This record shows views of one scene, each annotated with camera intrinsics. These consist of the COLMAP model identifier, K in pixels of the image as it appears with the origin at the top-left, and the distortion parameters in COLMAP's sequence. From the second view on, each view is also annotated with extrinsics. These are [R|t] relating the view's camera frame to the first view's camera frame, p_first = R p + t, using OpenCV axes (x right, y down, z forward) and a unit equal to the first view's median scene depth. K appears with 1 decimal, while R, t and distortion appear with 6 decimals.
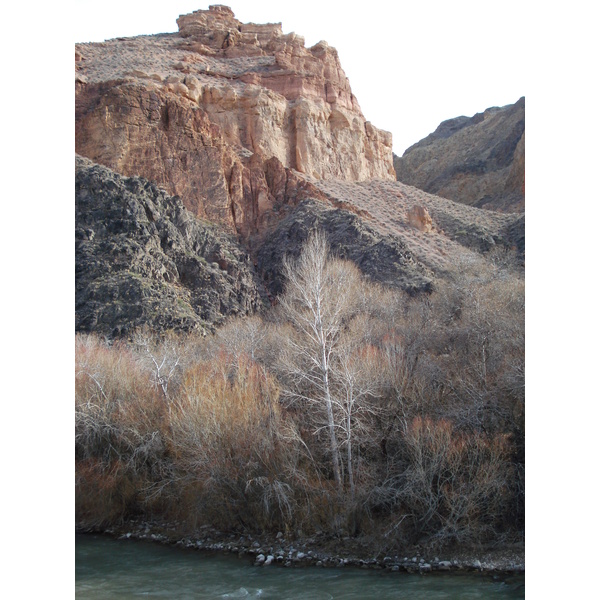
lens RADIAL K [[683.2, 0, 300.0], [0, 683.2, 300.0], [0, 0, 1]] dist [-0.066259, -0.113826]
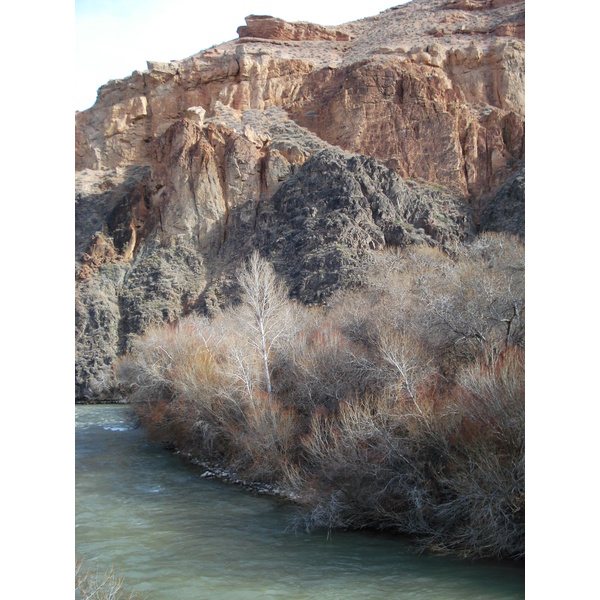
lens RADIAL K [[683.2, 0, 300.0], [0, 683.2, 300.0], [0, 0, 1]] dist [-0.066259, -0.113826]
pose [[0.857541, -0.004424, -0.514397, 0.228276], [0.051188, 0.995734, 0.076769, -0.028716], [0.511863, -0.092164, 0.854109, -0.040632]]
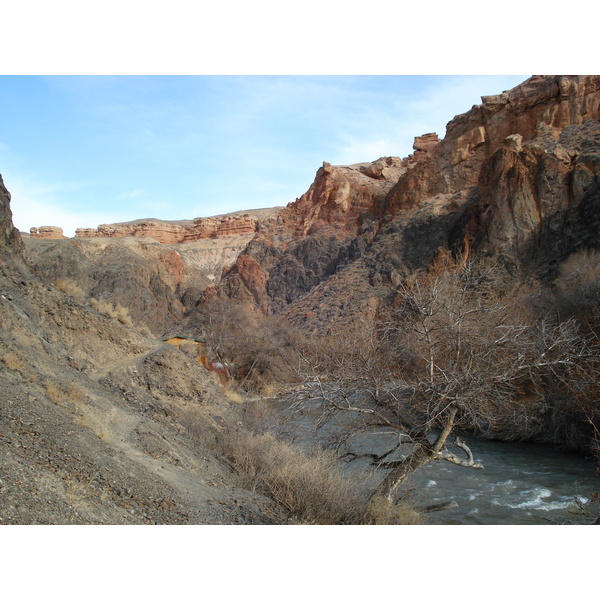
lens RADIAL K [[683.2, 0, 300.0], [0, 683.2, 300.0], [0, 0, 1]] dist [-0.066259, -0.113826]
pose [[0.412575, -0.028949, -0.910463, 0.513399], [0.123364, 0.992062, 0.024359, -0.032583], [0.902531, -0.122369, 0.412872, -0.099491]]
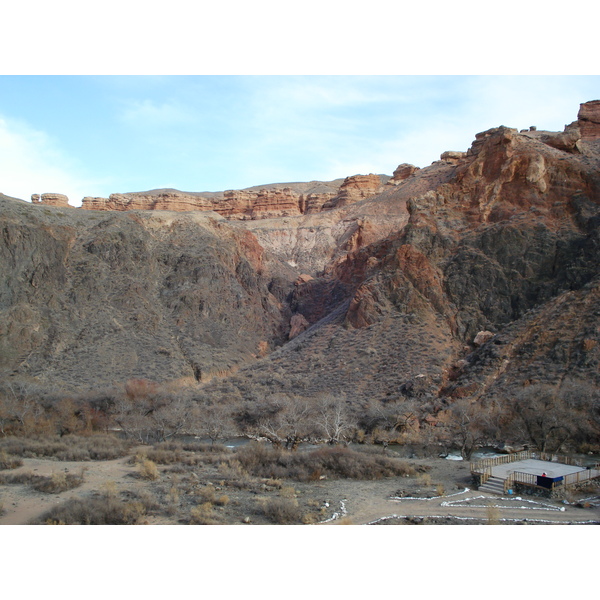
lens RADIAL K [[683.2, 0, 300.0], [0, 683.2, 300.0], [0, 0, 1]] dist [-0.066259, -0.113826]
pose [[0.455399, 0.016275, -0.890139, -0.104151], [0.089719, 0.993904, 0.064073, -0.124589], [0.885755, -0.109042, 0.451163, -0.285312]]
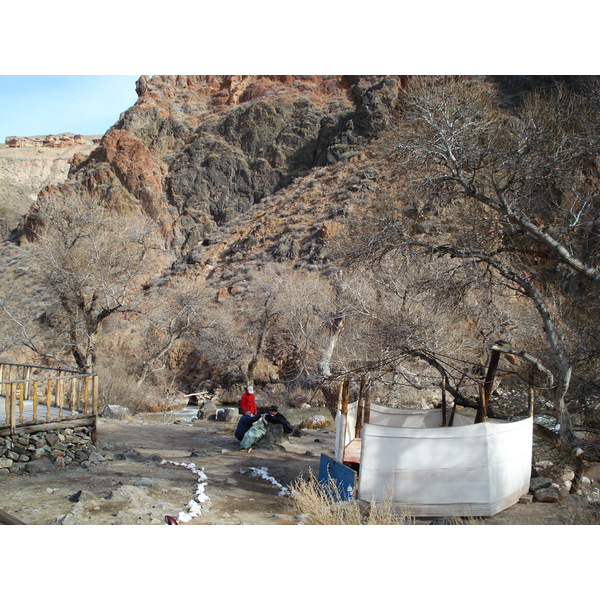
lens RADIAL K [[683.2, 0, 300.0], [0, 683.2, 300.0], [0, 0, 1]] dist [-0.066259, -0.113826]
pose [[0.641389, 0.032937, -0.766508, -0.339762], [0.067119, 0.992839, 0.098825, 0.035805], [0.764274, -0.114833, 0.634585, 0.108483]]
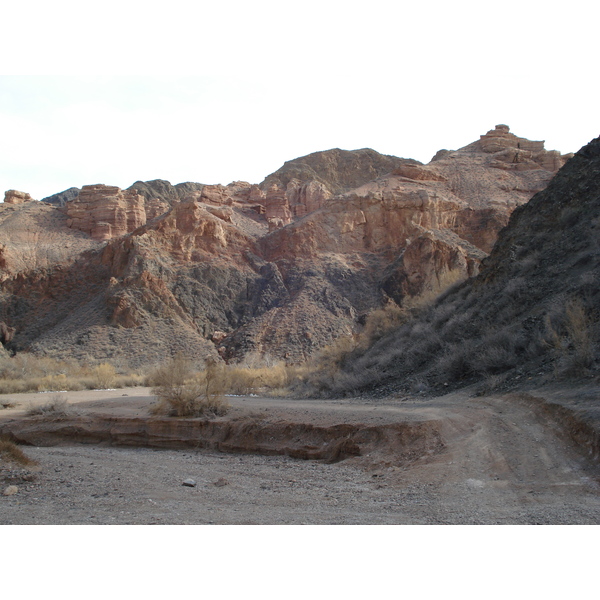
lens RADIAL K [[683.2, 0, 300.0], [0, 683.2, 300.0], [0, 0, 1]] dist [-0.066259, -0.113826]
pose [[0.972881, 0.022236, -0.230236, -0.375825], [-0.015468, 0.999395, 0.031161, -0.111609], [0.230790, -0.026754, 0.972636, -1.245423]]
